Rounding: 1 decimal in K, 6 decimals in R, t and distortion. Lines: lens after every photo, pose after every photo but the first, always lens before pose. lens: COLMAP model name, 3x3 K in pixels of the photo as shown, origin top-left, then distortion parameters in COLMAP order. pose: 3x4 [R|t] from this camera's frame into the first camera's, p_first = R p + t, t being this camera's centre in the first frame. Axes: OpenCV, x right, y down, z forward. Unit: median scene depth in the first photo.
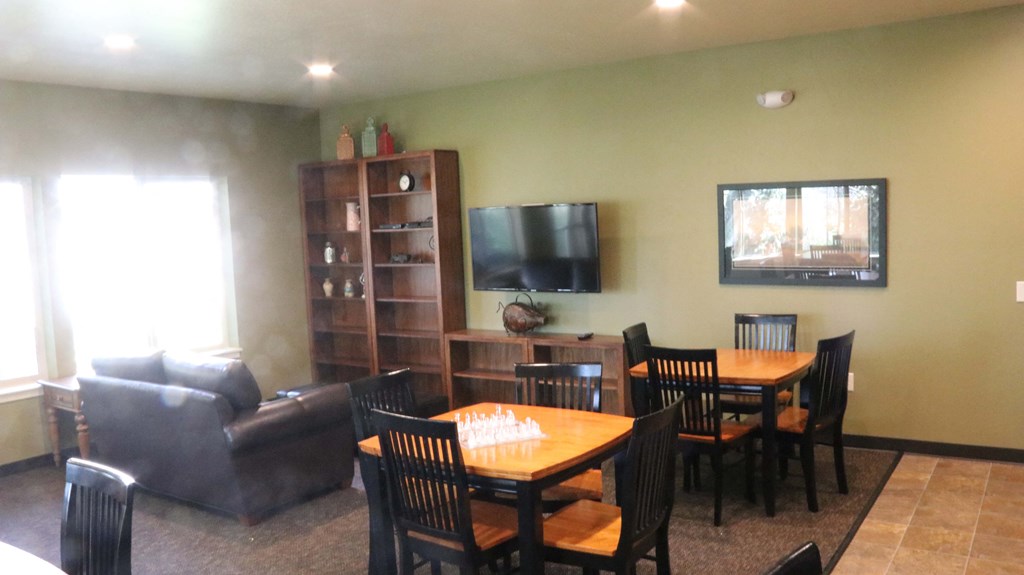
lens RADIAL K [[846.3, 0, 507.5], [0, 846.3, 291.1], [0, 0, 1]] dist [-0.178265, 0.136083]
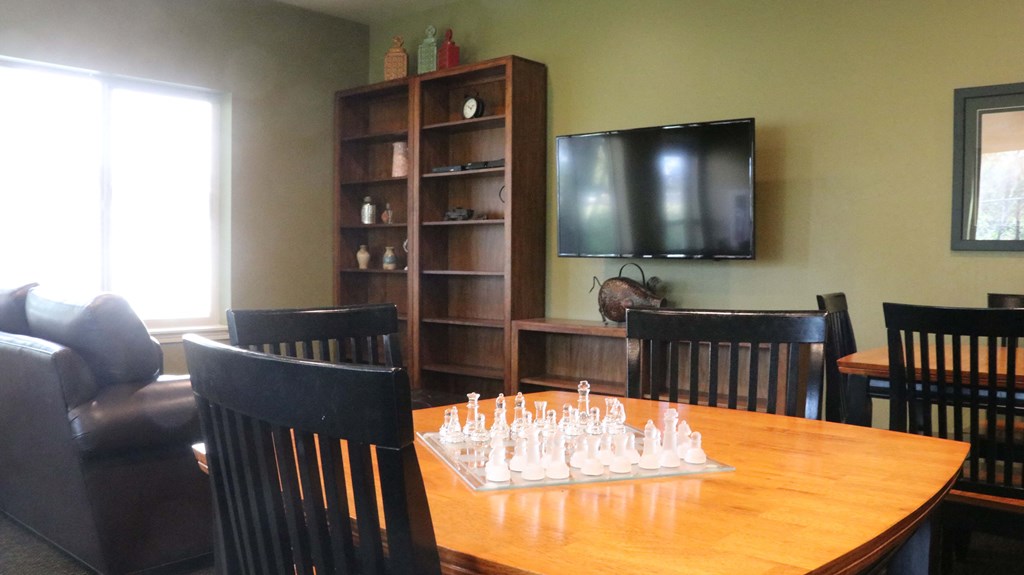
lens RADIAL K [[835.8, 0, 501.3], [0, 835.8, 289.9], [0, 0, 1]] dist [-0.189622, 0.135128]
pose [[0.991114, 0.057038, -0.120164, -0.002941], [-0.063338, 0.996775, -0.049278, 0.063338], [0.116966, 0.056452, 0.991530, 0.341399]]
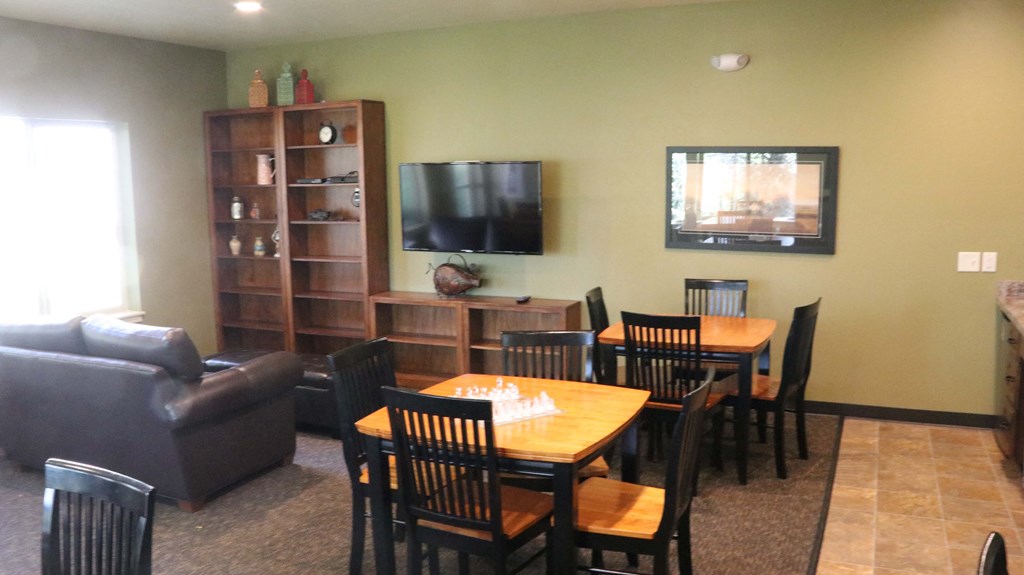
lens RADIAL K [[842.6, 0, 506.5], [0, 842.6, 296.3], [0, 0, 1]] dist [-0.180421, 0.136646]
pose [[0.985164, 0.004637, 0.171555, -0.089226], [-0.014087, 0.998447, 0.053904, -0.002029], [-0.171039, -0.055521, 0.983699, 0.053872]]
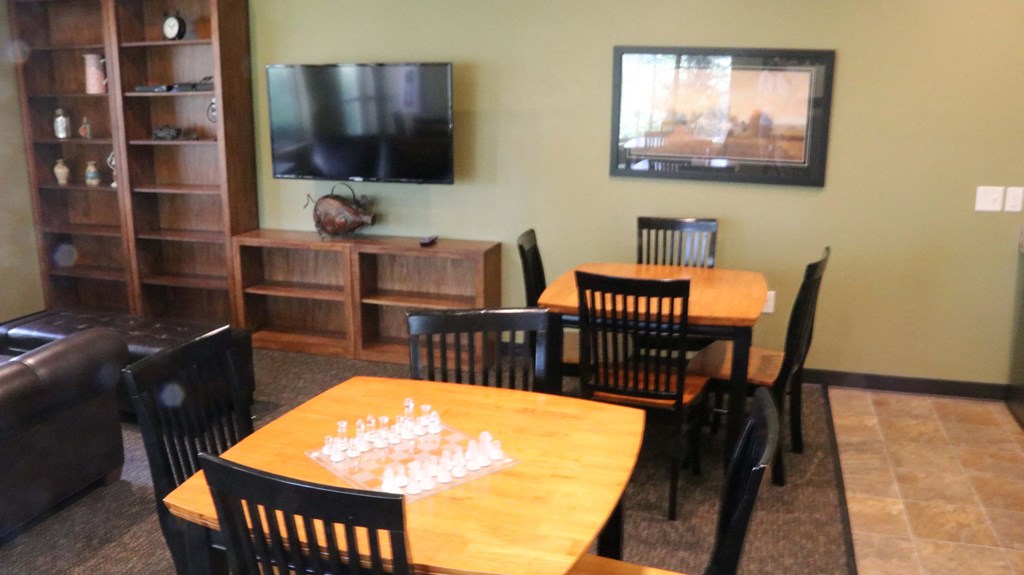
lens RADIAL K [[842.6, 0, 509.5], [0, 842.6, 288.6], [0, 0, 1]] dist [-0.182423, 0.136068]
pose [[0.954463, -0.023529, 0.297401, -0.062281], [-0.019095, 0.990023, 0.139609, -0.010760], [-0.297719, -0.138931, 0.944490, 0.250189]]
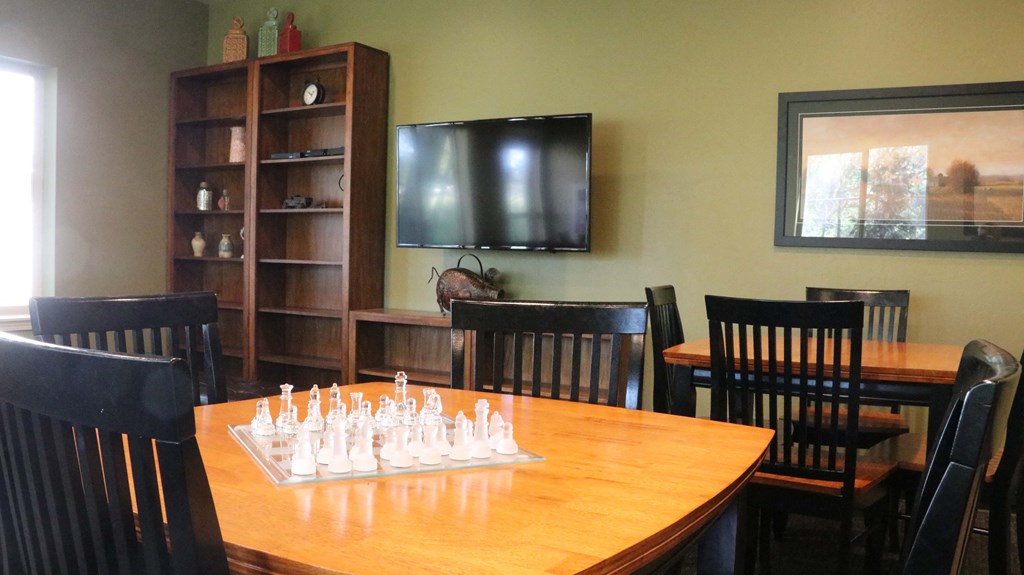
lens RADIAL K [[835.8, 0, 501.3], [0, 835.8, 289.9], [0, 0, 1]] dist [-0.189622, 0.135128]
pose [[0.995895, 0.065550, 0.062421, 0.004374], [-0.062501, 0.996811, -0.049603, 0.062935], [-0.065474, 0.045498, 0.996816, 0.343724]]
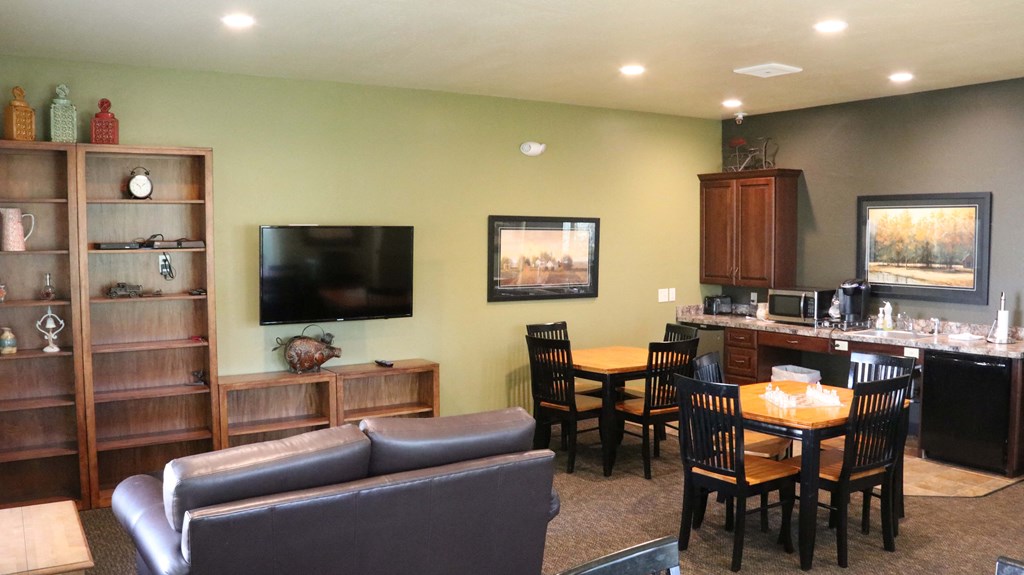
lens RADIAL K [[842.6, 0, 506.5], [0, 842.6, 296.3], [0, 0, 1]] dist [-0.180421, 0.136646]
pose [[0.377725, -0.023258, 0.925626, -0.717265], [0.069198, 0.997598, -0.003172, -0.010475], [-0.923328, 0.065249, 0.378427, 0.486121]]
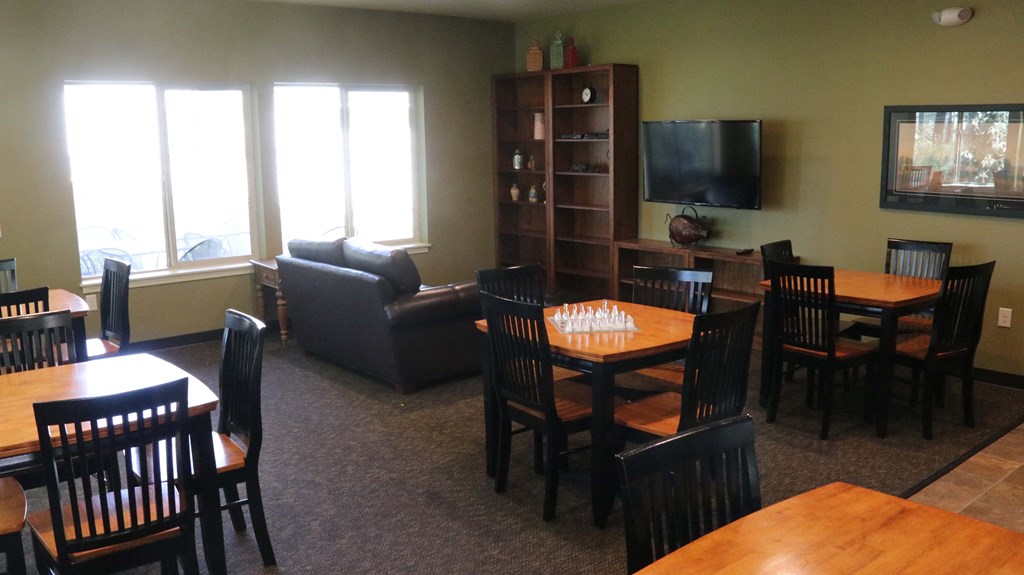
lens RADIAL K [[853.9, 0, 509.9], [0, 853.9, 289.6], [0, 0, 1]] dist [-0.172298, 0.139828]
pose [[0.960959, 0.077352, -0.265659, 0.090859], [-0.051095, 0.993225, 0.104373, 0.006763], [0.271932, -0.086724, 0.958401, -0.054844]]
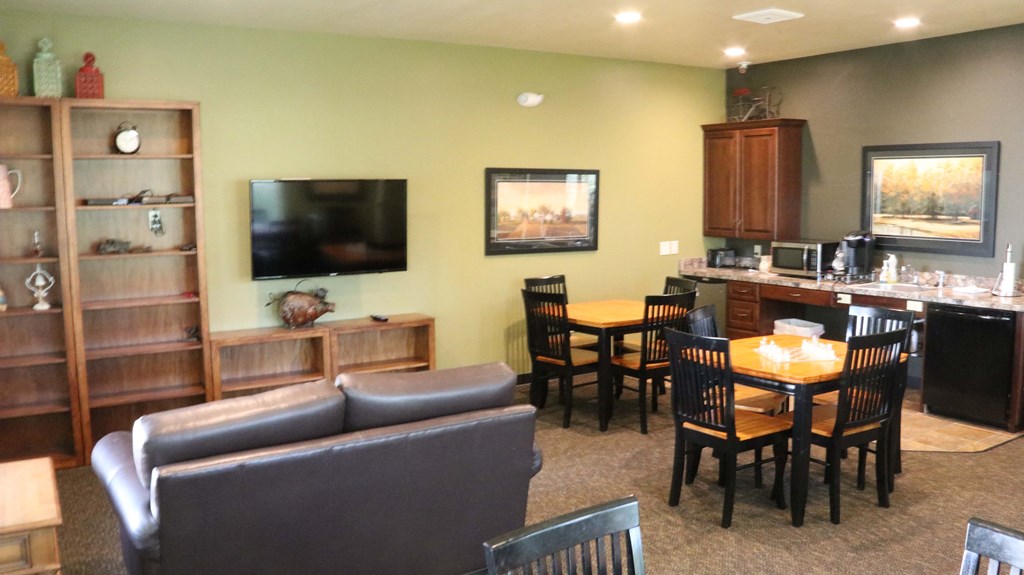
lens RADIAL K [[842.6, 0, 509.5], [0, 842.6, 288.6], [0, 0, 1]] dist [-0.182423, 0.136068]
pose [[0.390491, -0.066799, 0.918180, -0.698584], [0.074713, 0.996374, 0.040713, -0.007628], [-0.917570, 0.052702, 0.394066, 0.471480]]
